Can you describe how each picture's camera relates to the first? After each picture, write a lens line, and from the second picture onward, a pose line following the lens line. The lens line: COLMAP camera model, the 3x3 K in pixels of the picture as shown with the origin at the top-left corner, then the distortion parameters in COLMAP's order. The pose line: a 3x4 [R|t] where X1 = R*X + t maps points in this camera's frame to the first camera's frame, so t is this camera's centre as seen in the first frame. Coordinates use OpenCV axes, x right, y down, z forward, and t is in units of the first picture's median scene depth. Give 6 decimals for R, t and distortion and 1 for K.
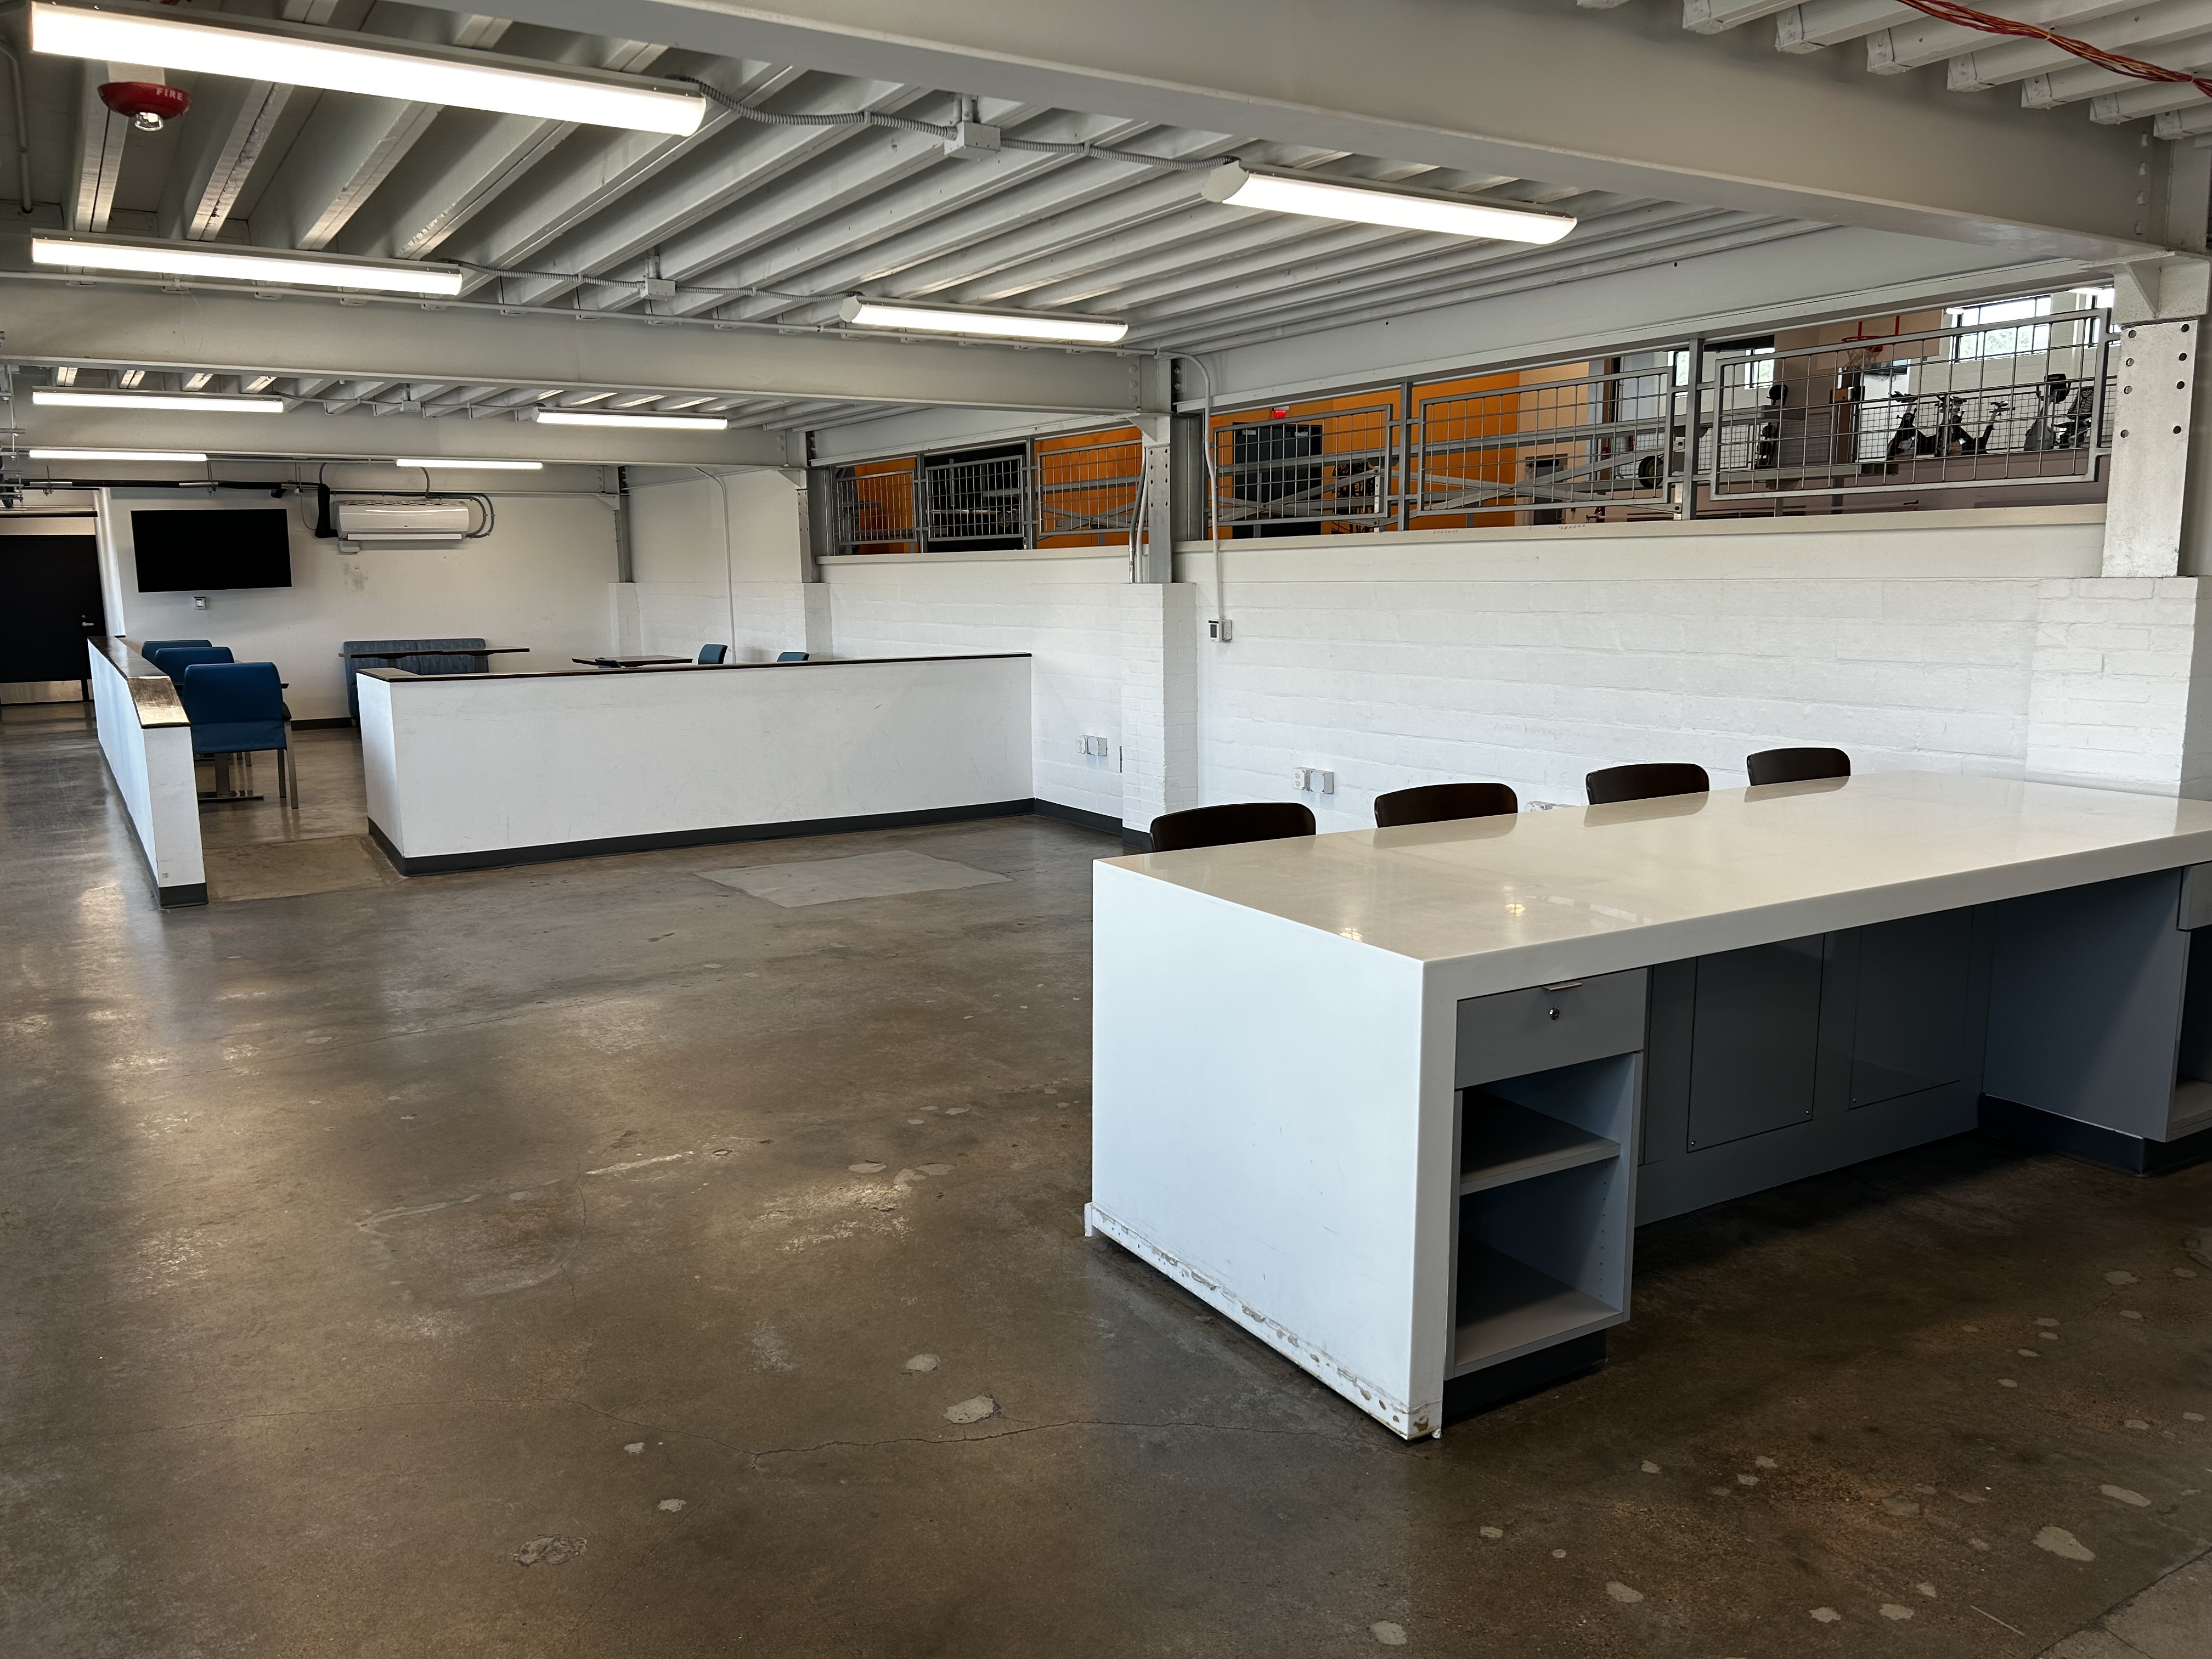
lens RADIAL K [[1667.2, 0, 1089.8], [0, 1667.2, 828.8], [0, 0, 1]] dist [0.063201, -0.060686]
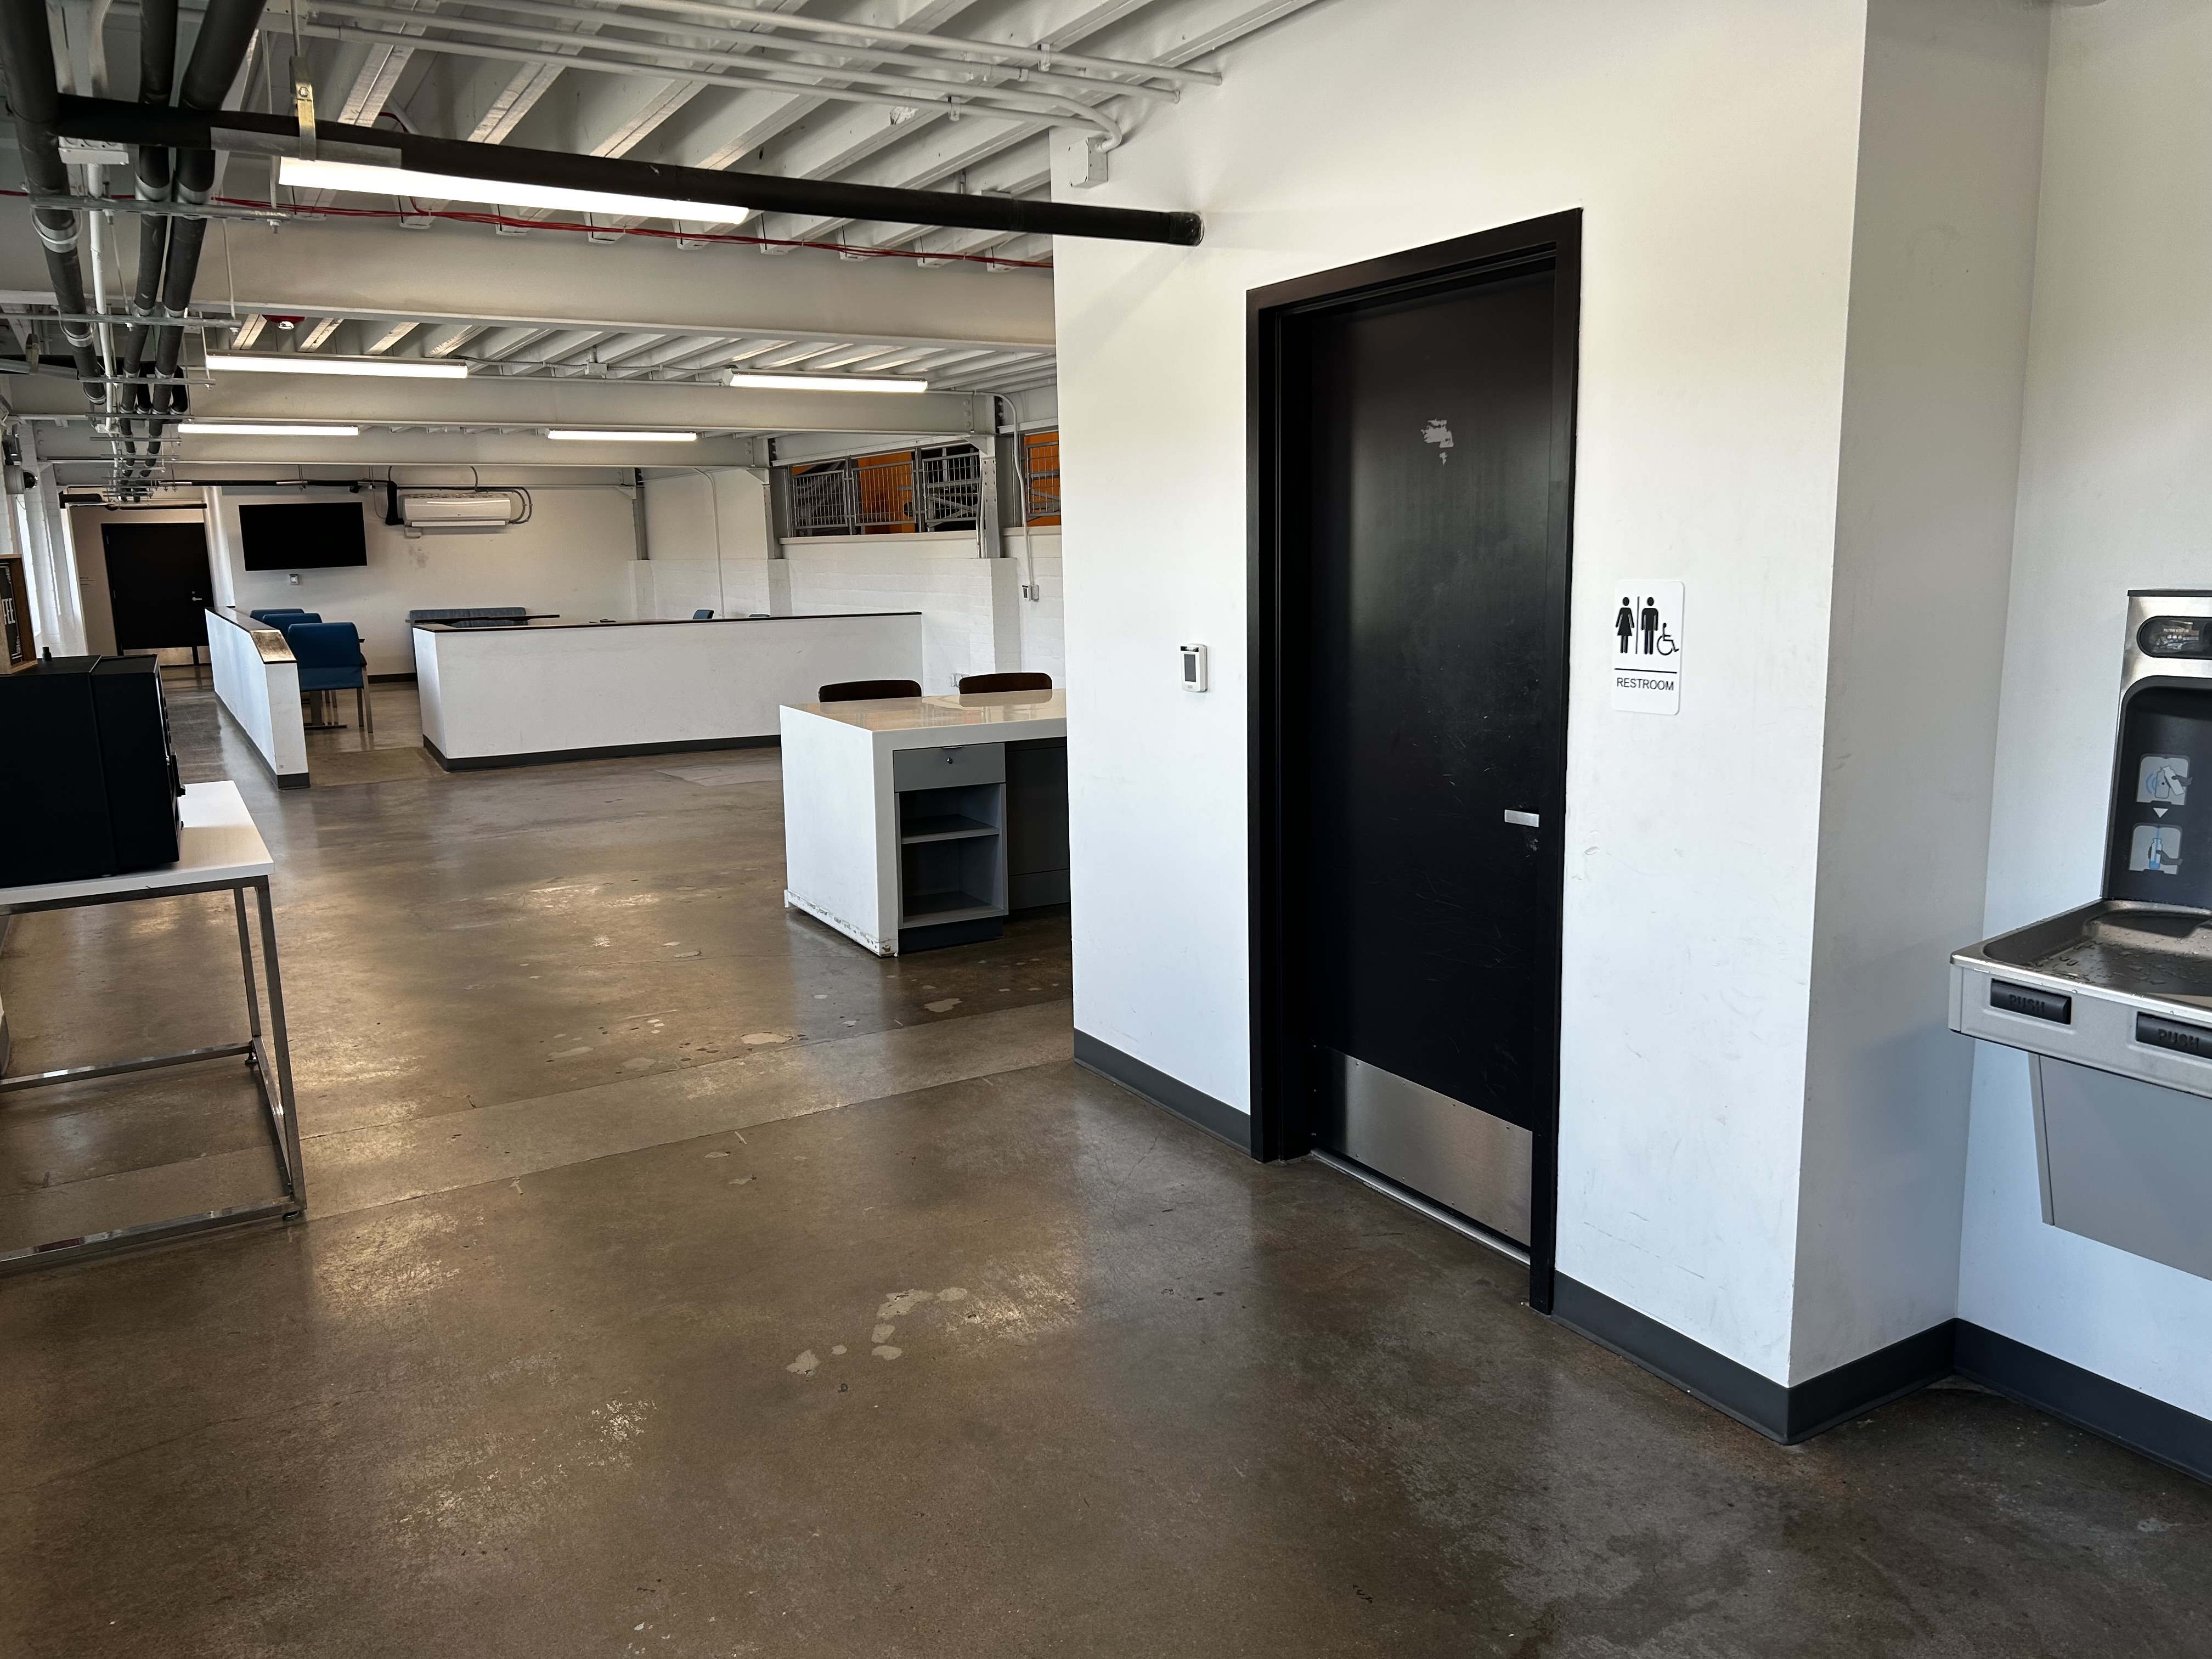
lens RADIAL K [[1667.2, 0, 1115.7], [0, 1667.2, 831.6], [0, 0, 1]] dist [0.063201, -0.060686]
pose [[0.999639, -0.003212, -0.026680, 0.183775], [0.003661, 0.999852, 0.016800, 0.056014], [0.026622, -0.016892, 0.999503, -0.380823]]
